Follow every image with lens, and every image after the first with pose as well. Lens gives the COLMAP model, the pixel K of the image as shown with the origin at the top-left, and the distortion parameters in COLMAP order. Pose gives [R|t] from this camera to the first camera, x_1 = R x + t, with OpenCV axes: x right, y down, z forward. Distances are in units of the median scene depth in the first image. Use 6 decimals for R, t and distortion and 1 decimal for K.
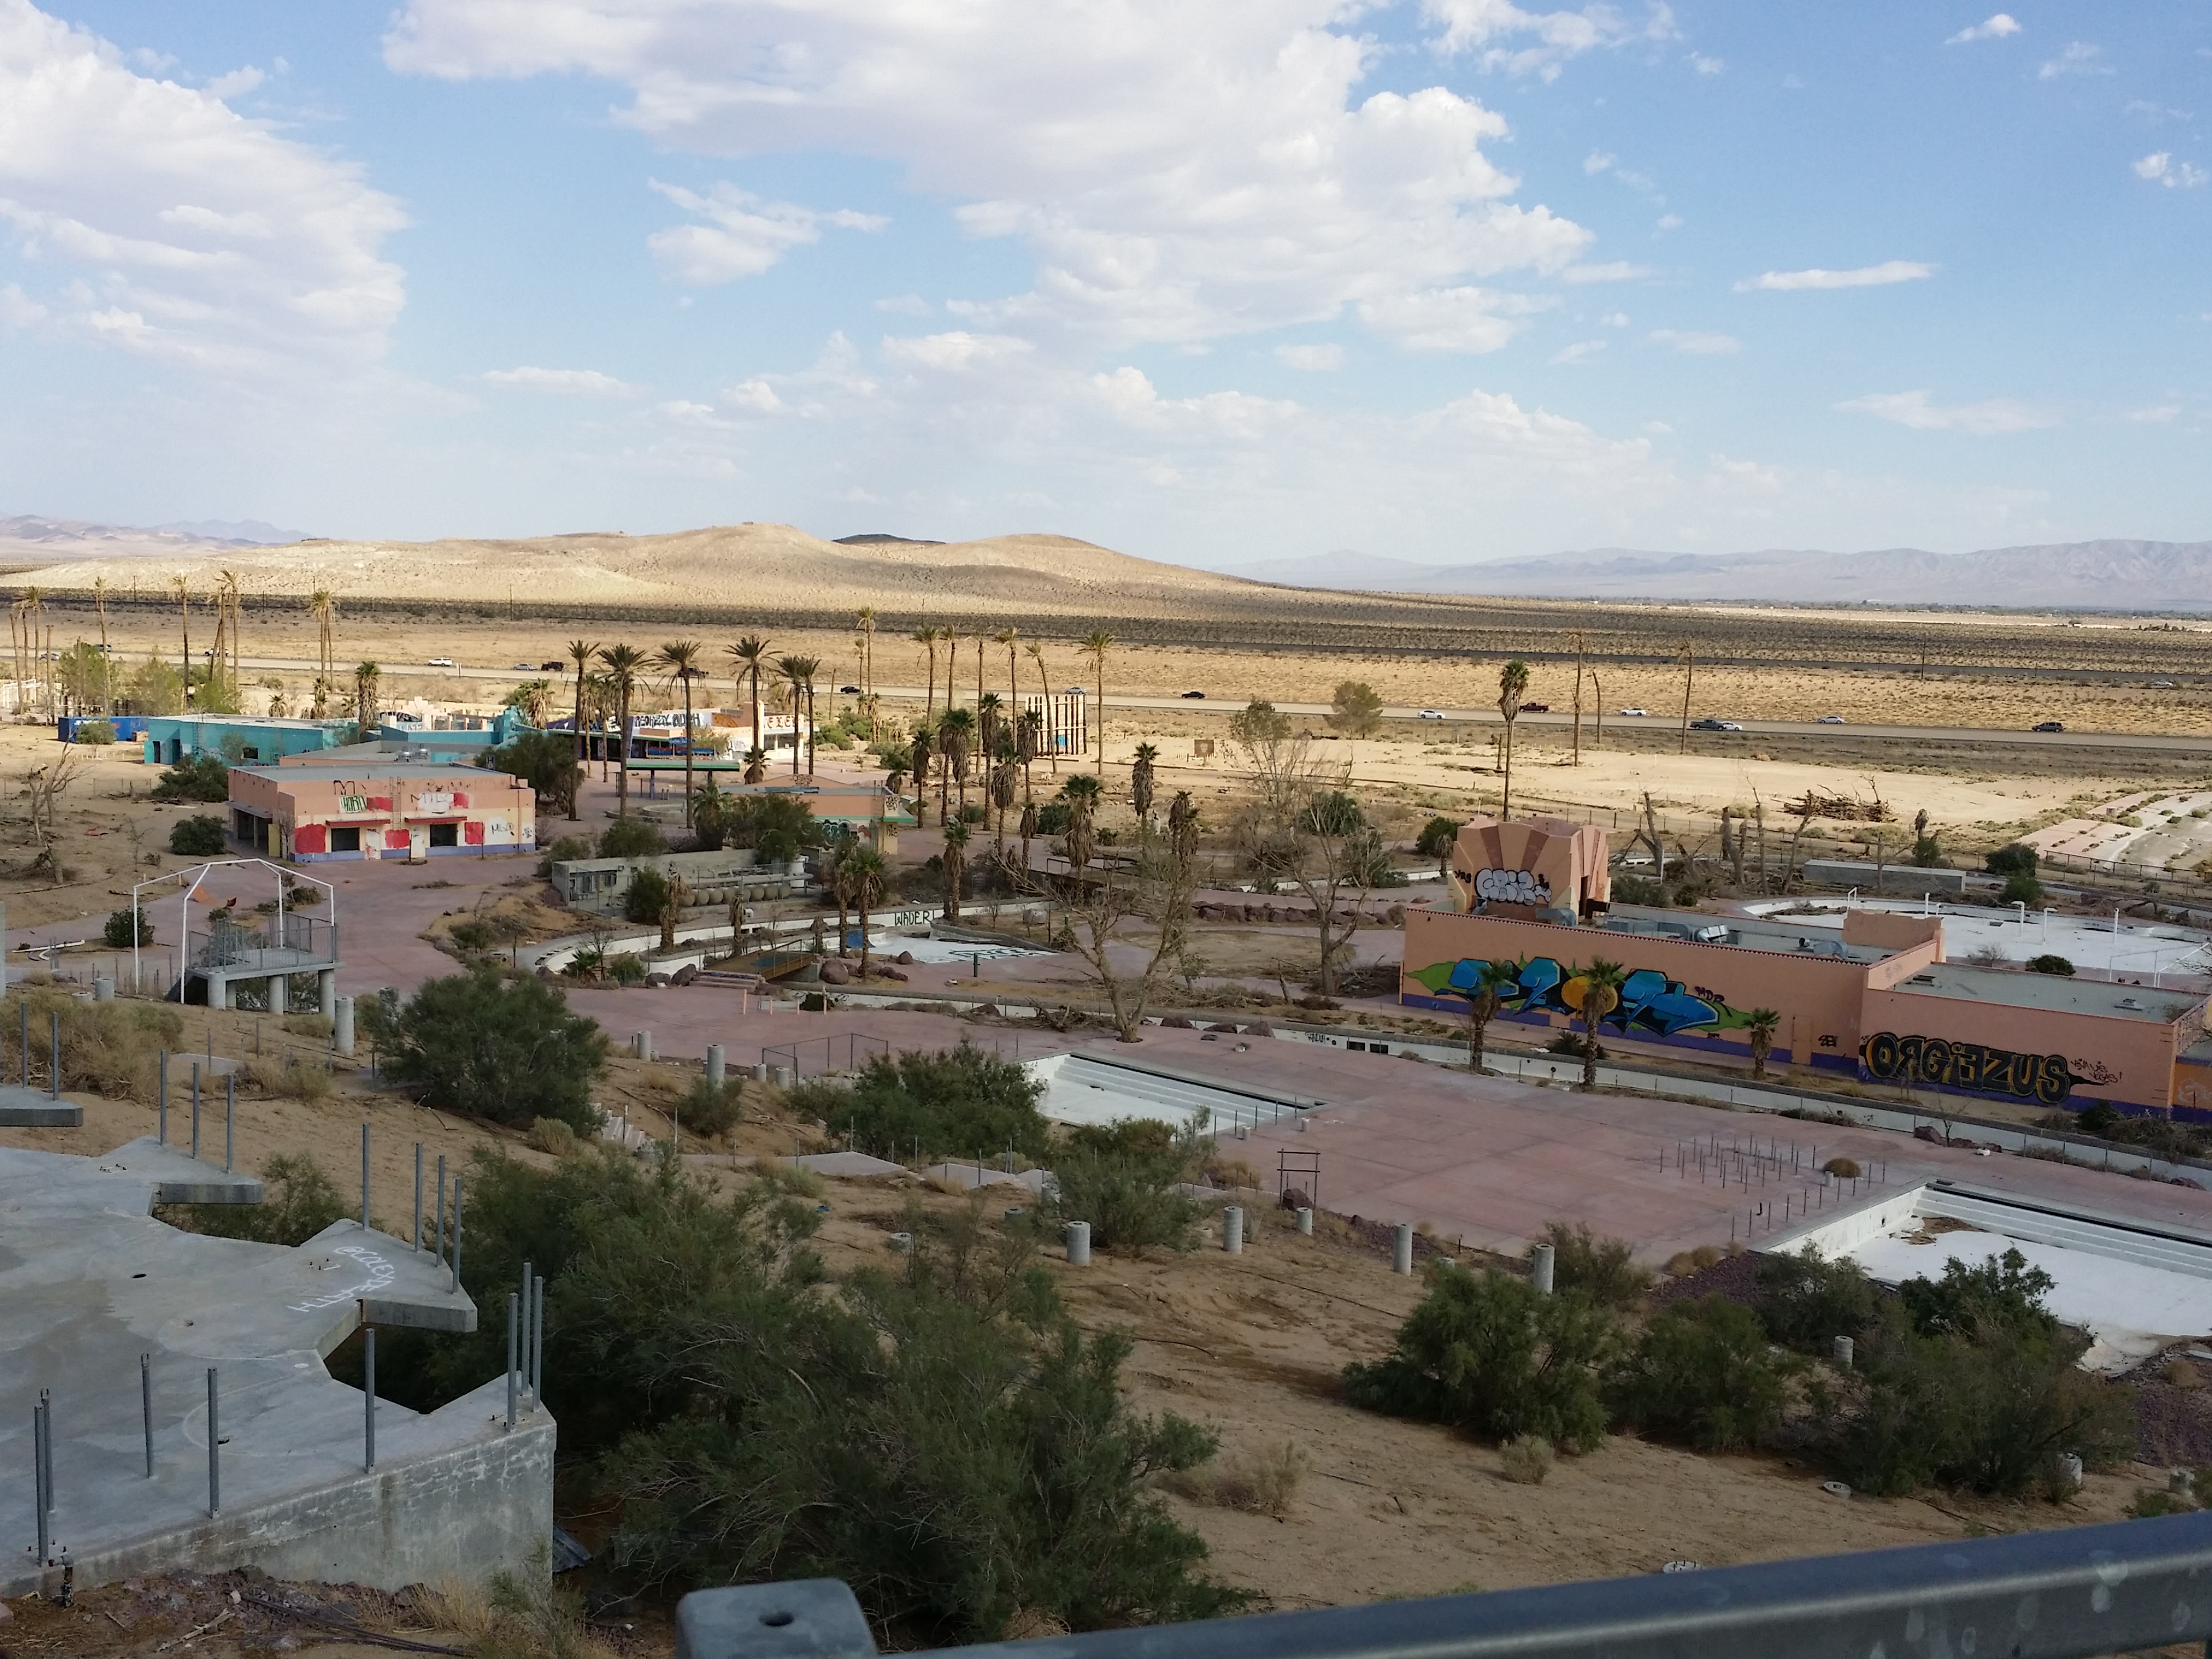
lens RADIAL K [[2224.7, 0, 1106.0], [0, 2224.7, 829.5], [0, 0, 1]] dist [0.139556, -0.358751]
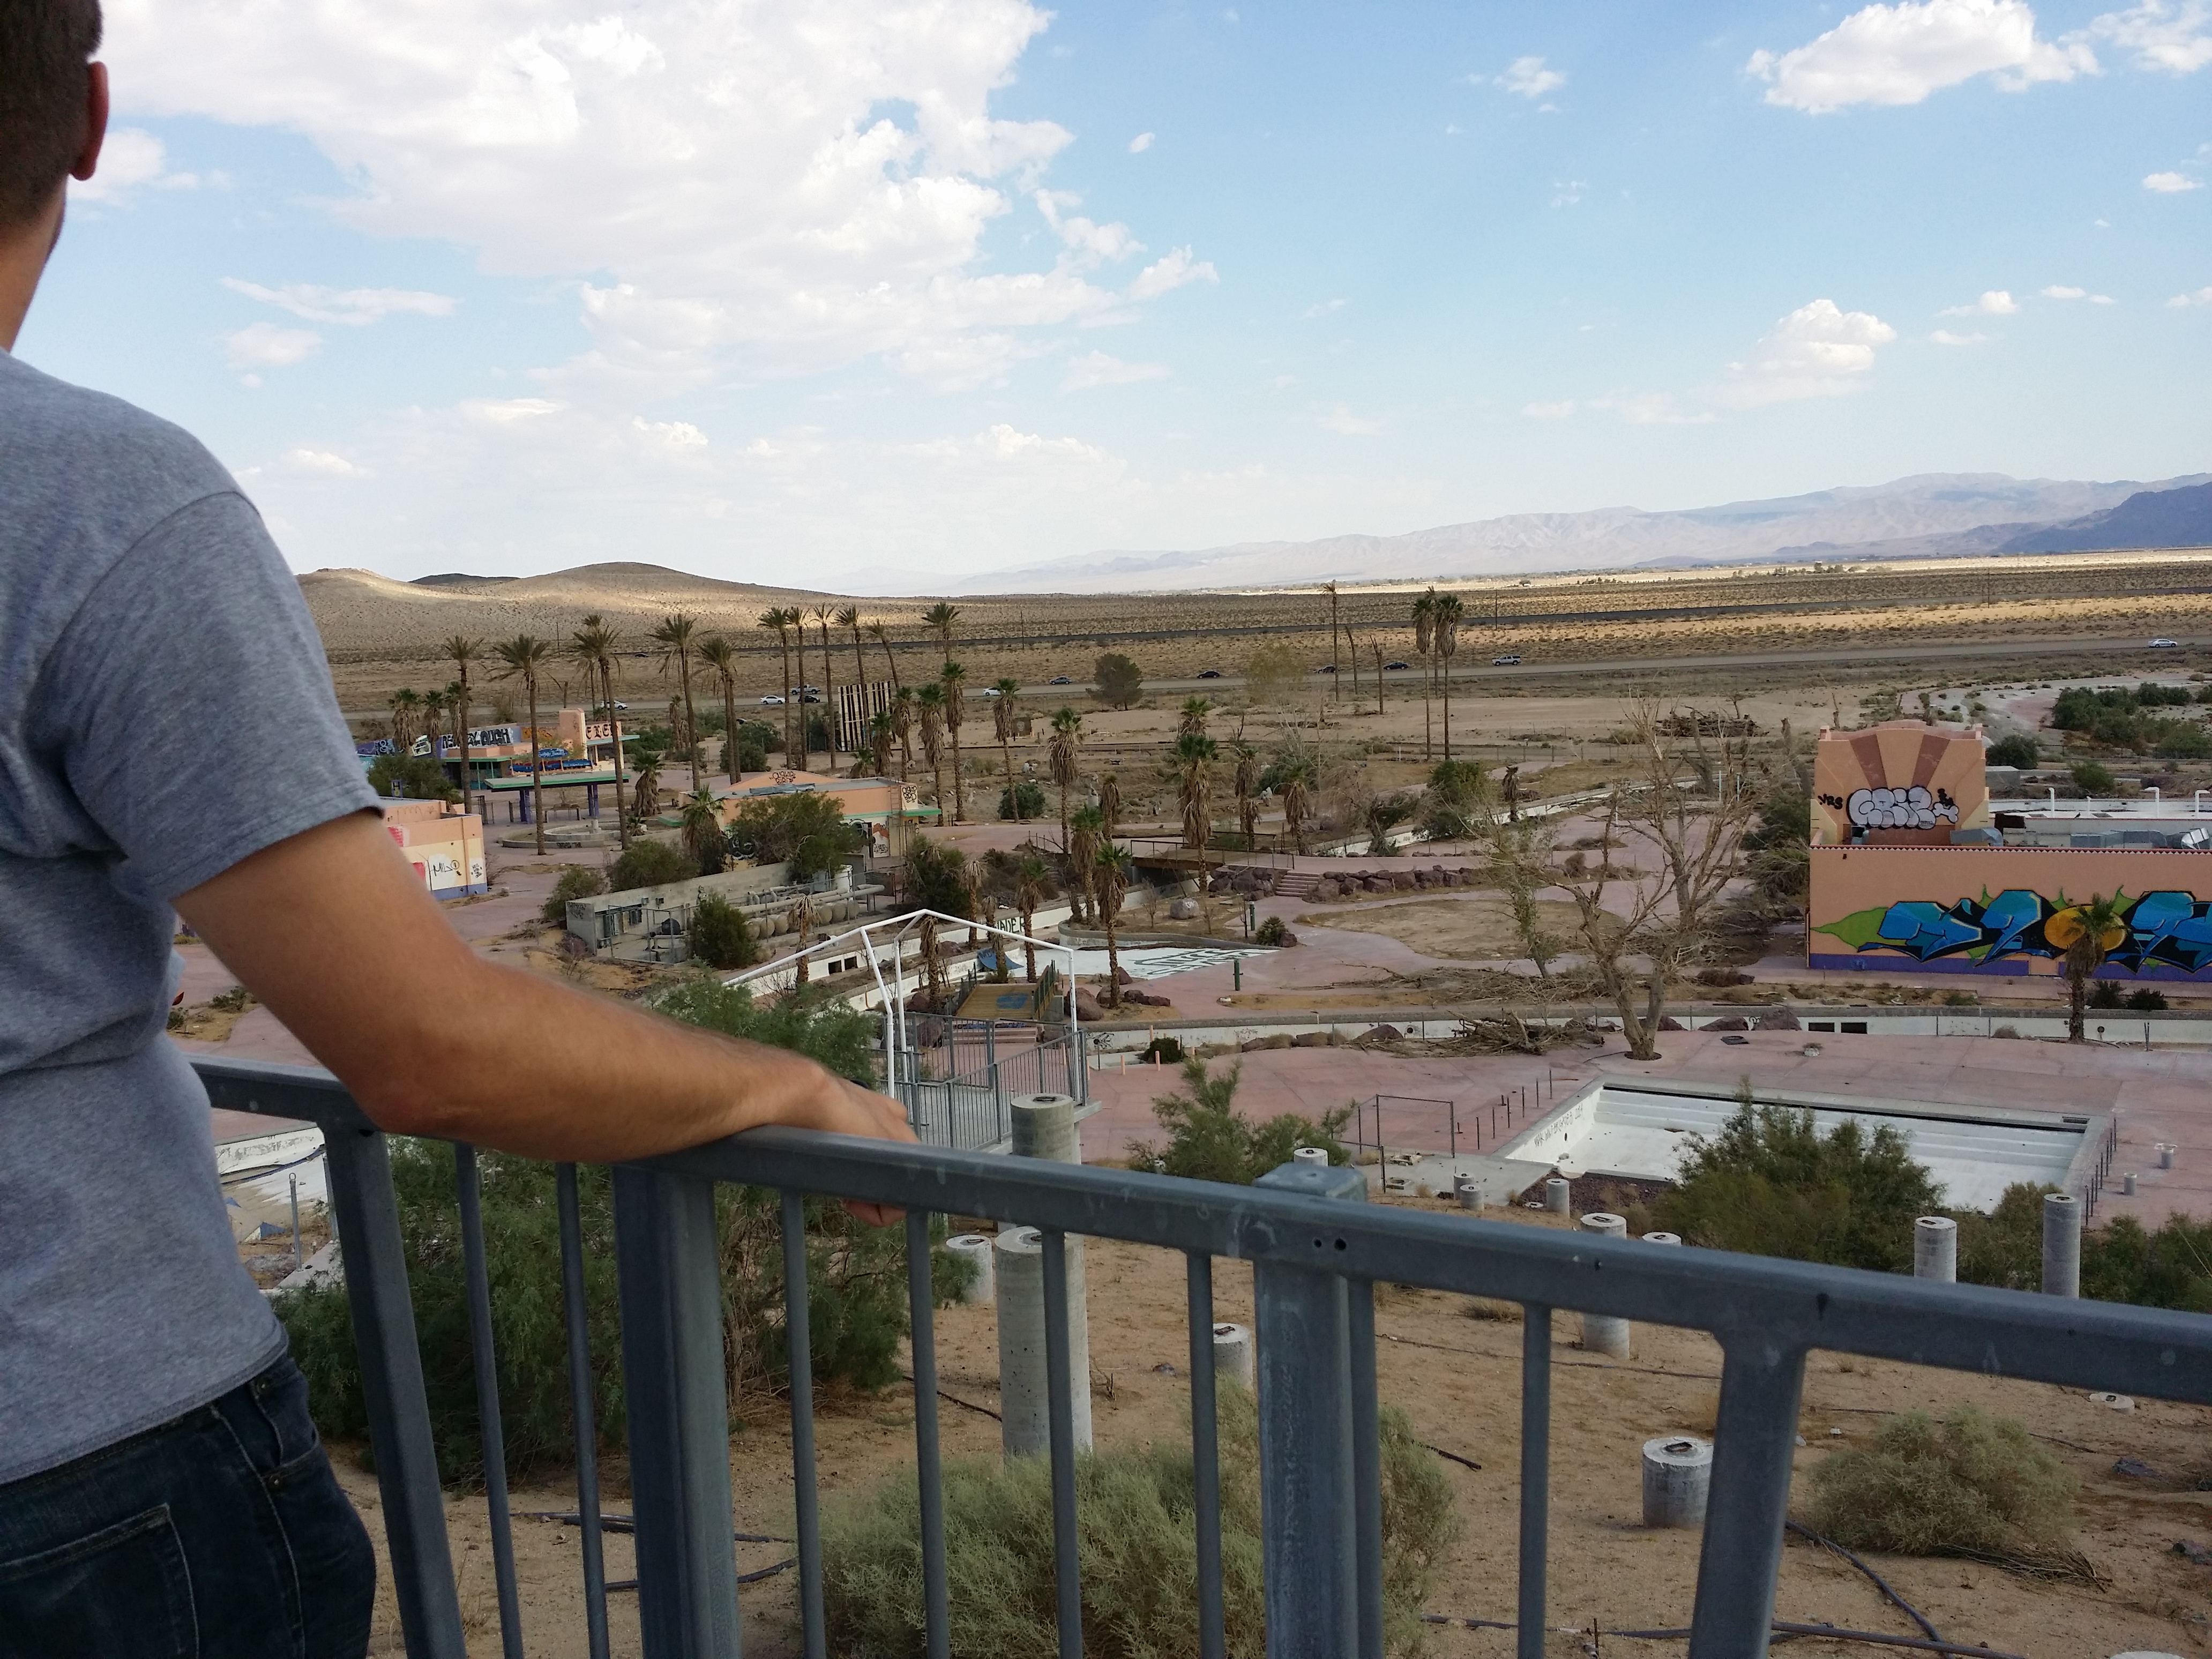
lens RADIAL K [[2043.4, 0, 1106.0], [0, 2043.4, 829.5], [0, 0, 1]] dist [0.131690, -0.333394]
pose [[0.977249, -0.093370, 0.190439, -0.242674], [0.092346, 0.995625, 0.014268, -0.003833], [-0.190938, 0.003643, 0.981595, 0.324148]]
